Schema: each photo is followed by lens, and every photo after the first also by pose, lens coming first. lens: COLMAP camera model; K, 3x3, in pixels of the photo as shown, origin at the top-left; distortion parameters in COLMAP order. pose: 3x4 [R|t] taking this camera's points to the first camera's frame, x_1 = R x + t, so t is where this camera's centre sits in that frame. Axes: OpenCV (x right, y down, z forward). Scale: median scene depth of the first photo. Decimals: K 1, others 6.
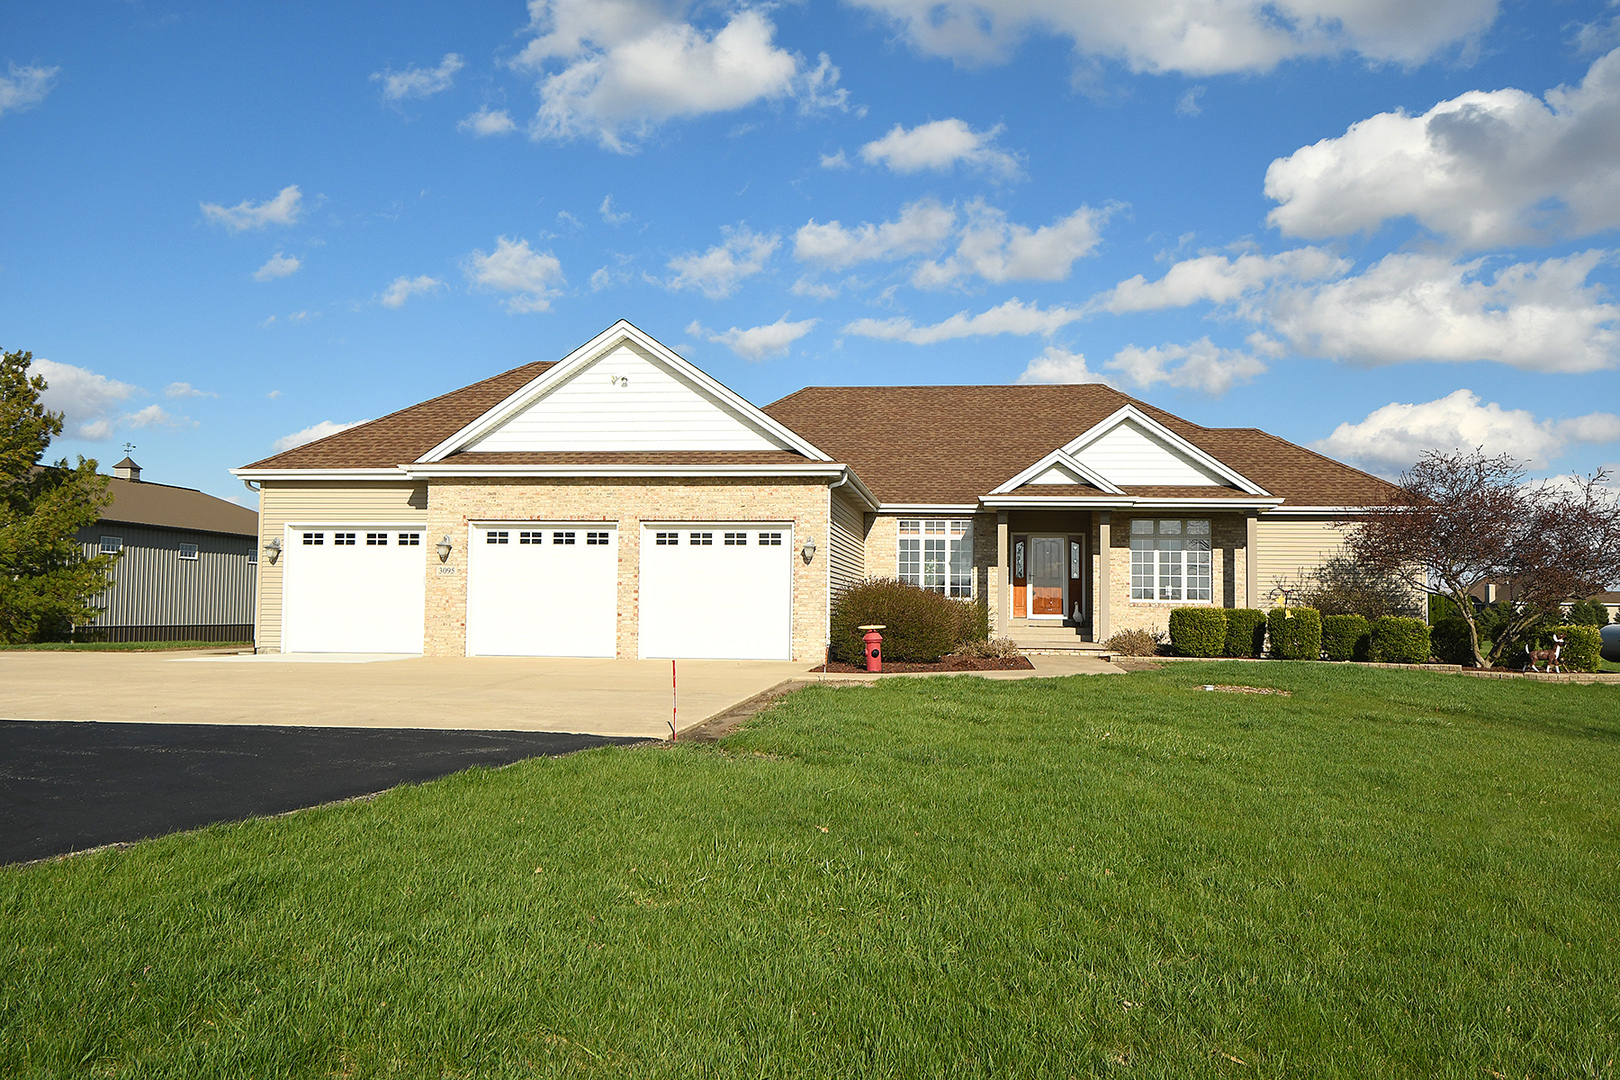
lens RADIAL K [[1251.8, 0, 810.0], [0, 1251.8, 540.0], [0, 0, 1]] dist [0.046411, -0.001304]
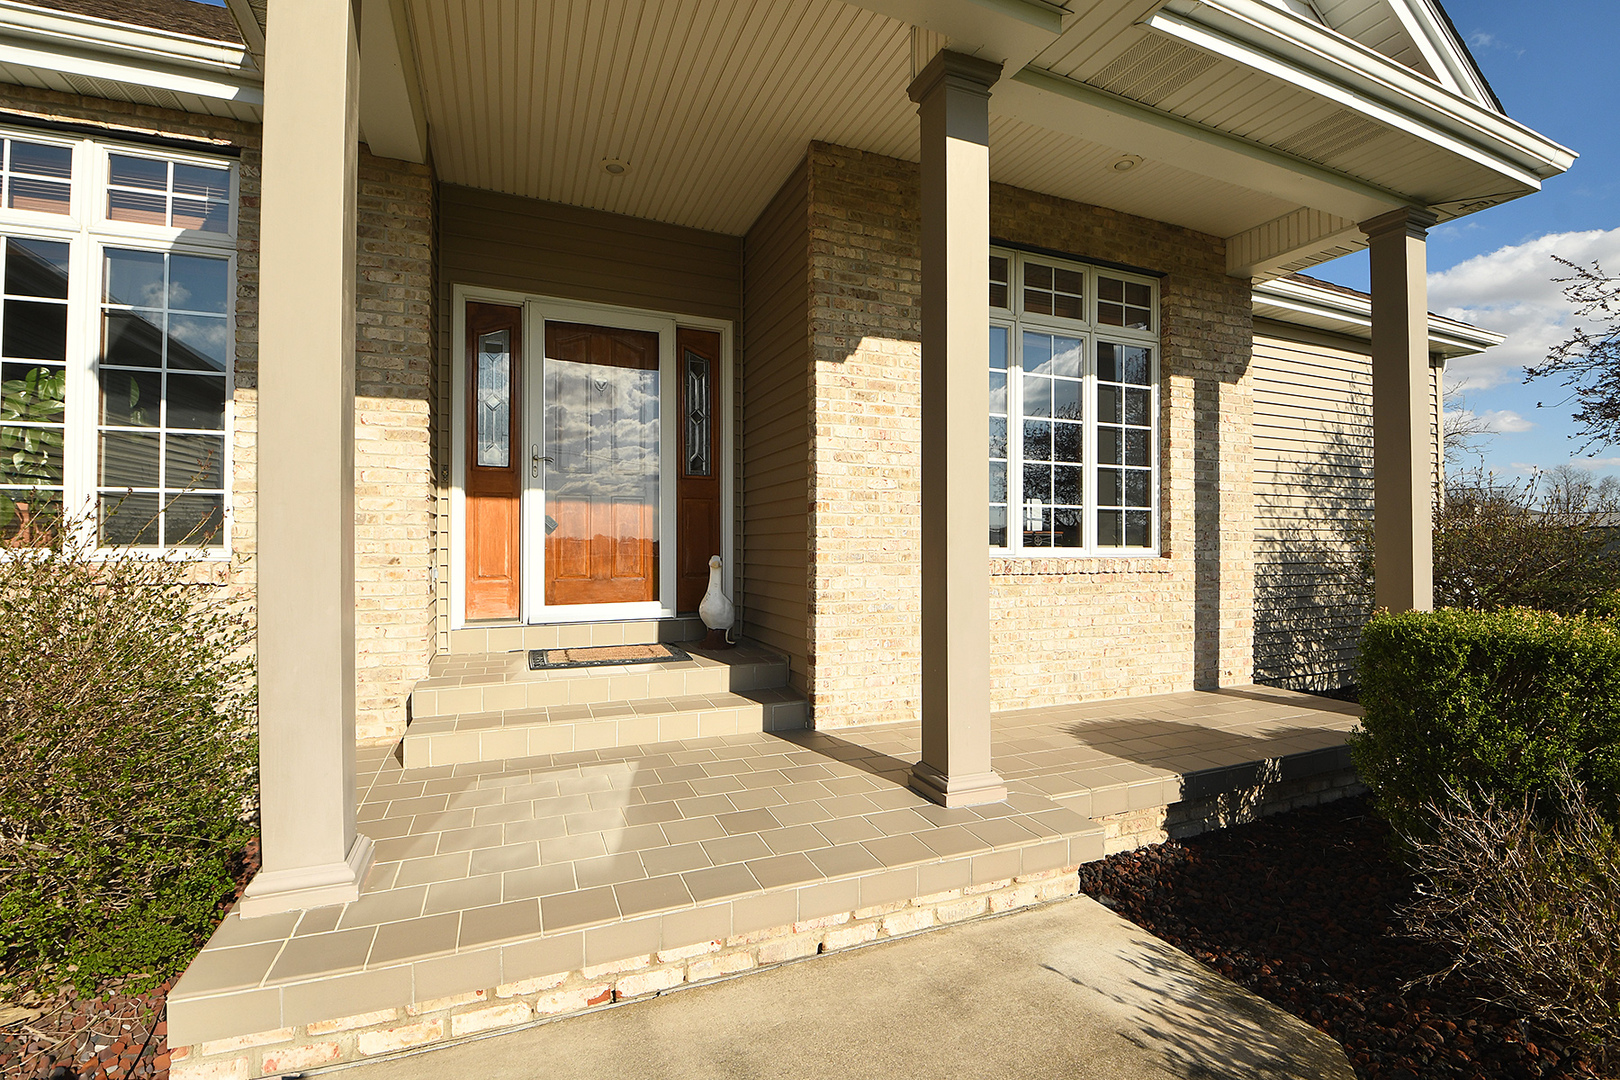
lens RADIAL K [[702.3, 0, 810.0], [0, 702.3, 540.0], [0, 0, 1]] dist [-0.000278, 0.000008]
pose [[0.863865, -0.004773, 0.503700, 0.166930], [-0.019425, 0.998896, 0.042781, 0.042444], [-0.503348, -0.046742, 0.862819, 0.932567]]
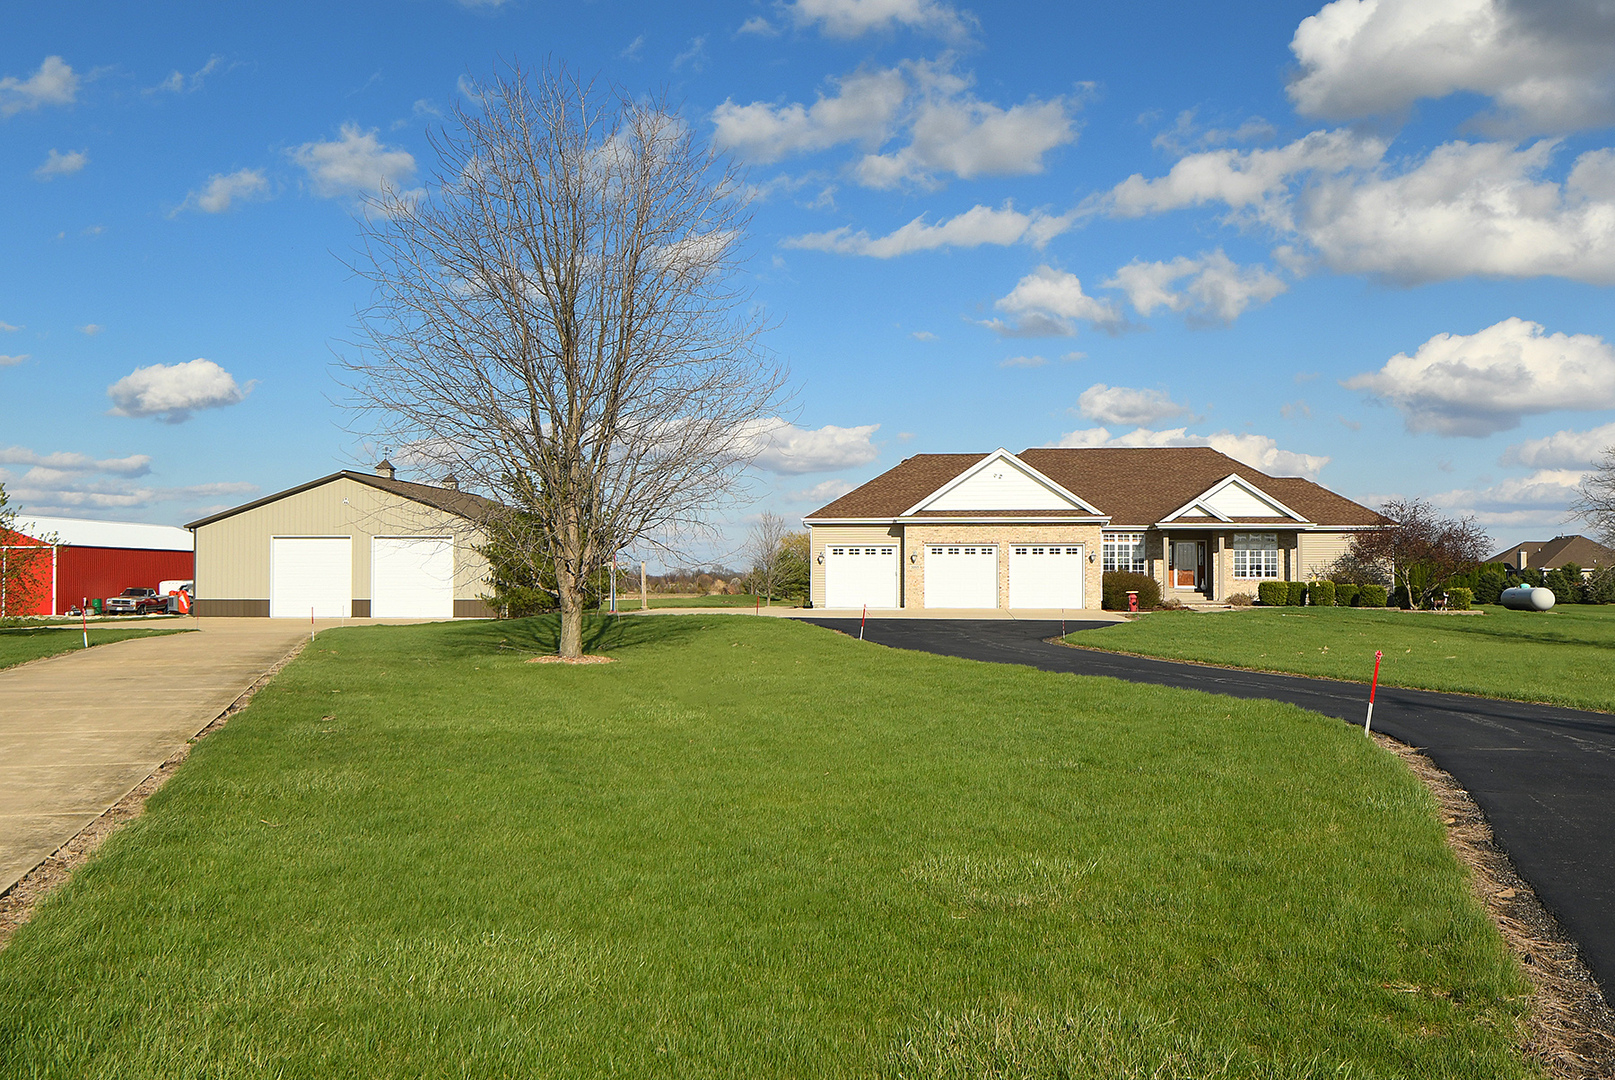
lens RADIAL K [[1306.5, 0, 807.5], [0, 1306.5, 540.0], [0, 0, 1]] dist [0.002922, 0.001030]
pose [[0.999795, -0.009551, -0.017880, -0.350803], [0.009956, 0.999692, 0.022747, -0.059412], [0.017657, -0.022920, 0.999581, -0.968951]]
